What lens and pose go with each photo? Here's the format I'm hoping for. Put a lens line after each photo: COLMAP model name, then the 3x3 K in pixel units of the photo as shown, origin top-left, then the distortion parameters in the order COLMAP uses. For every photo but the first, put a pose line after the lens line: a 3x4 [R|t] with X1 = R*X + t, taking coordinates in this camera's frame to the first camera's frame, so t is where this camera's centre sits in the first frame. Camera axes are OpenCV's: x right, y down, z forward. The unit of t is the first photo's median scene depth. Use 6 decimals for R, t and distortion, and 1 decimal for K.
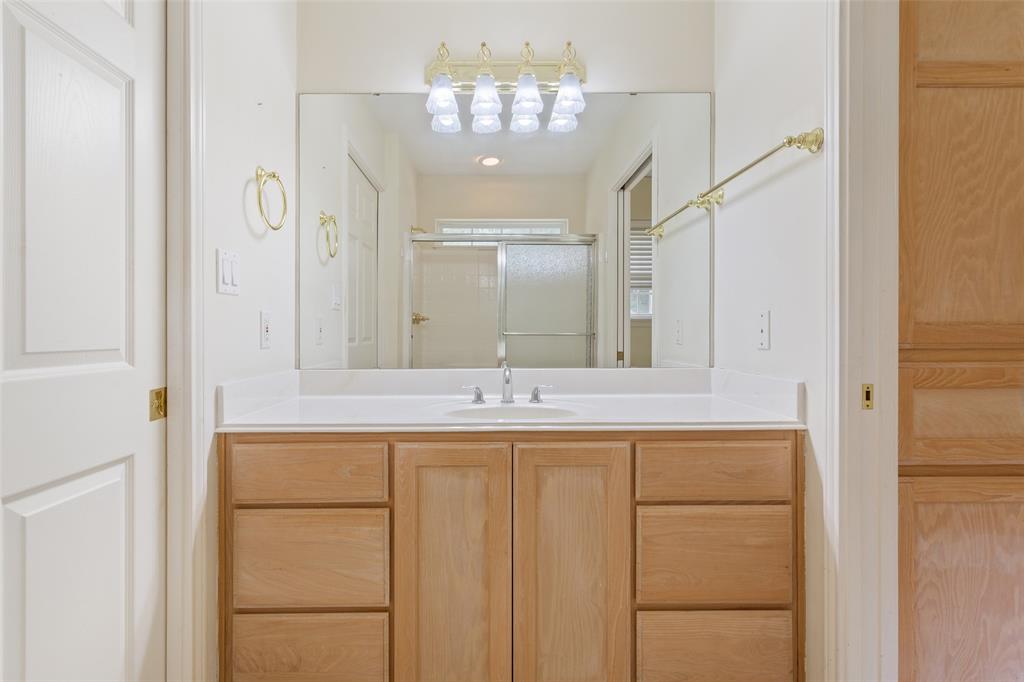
lens RADIAL K [[502.3, 0, 506.7], [0, 502.3, 340.3], [0, 0, 1]] dist [-0.001335, 0.001887]
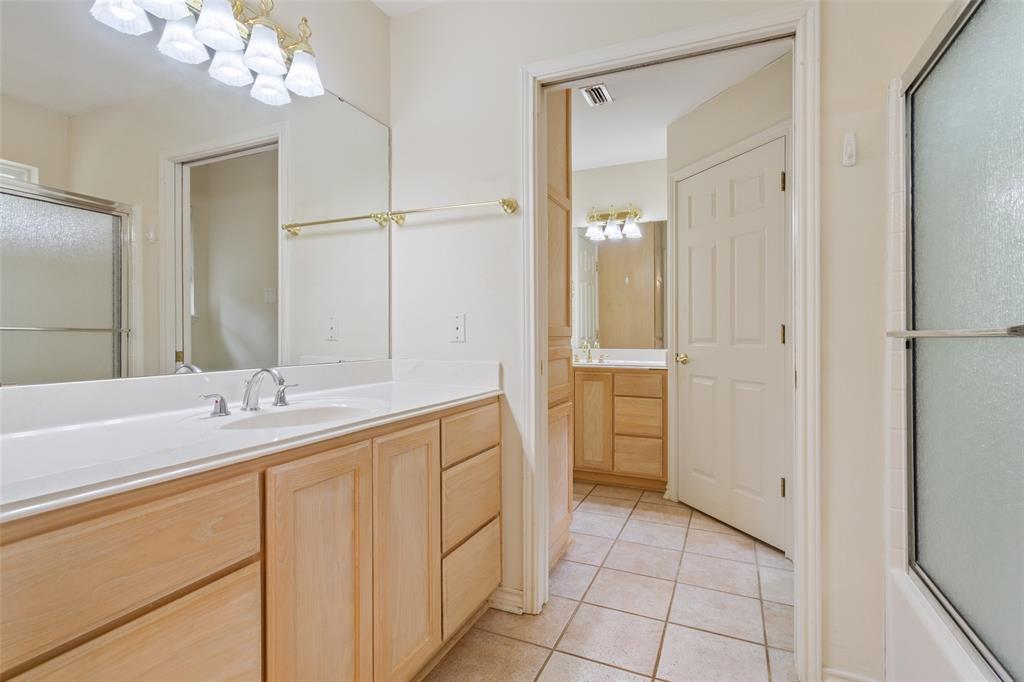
lens RADIAL K [[502.3, 0, 505.1], [0, 502.3, 337.9], [0, 0, 1]] dist [-0.001335, 0.001887]
pose [[0.395360, 0.001197, 0.918525, -0.770723], [0.005152, 0.999981, -0.003521, 0.013940], [-0.918512, 0.006125, 0.395346, 0.380310]]
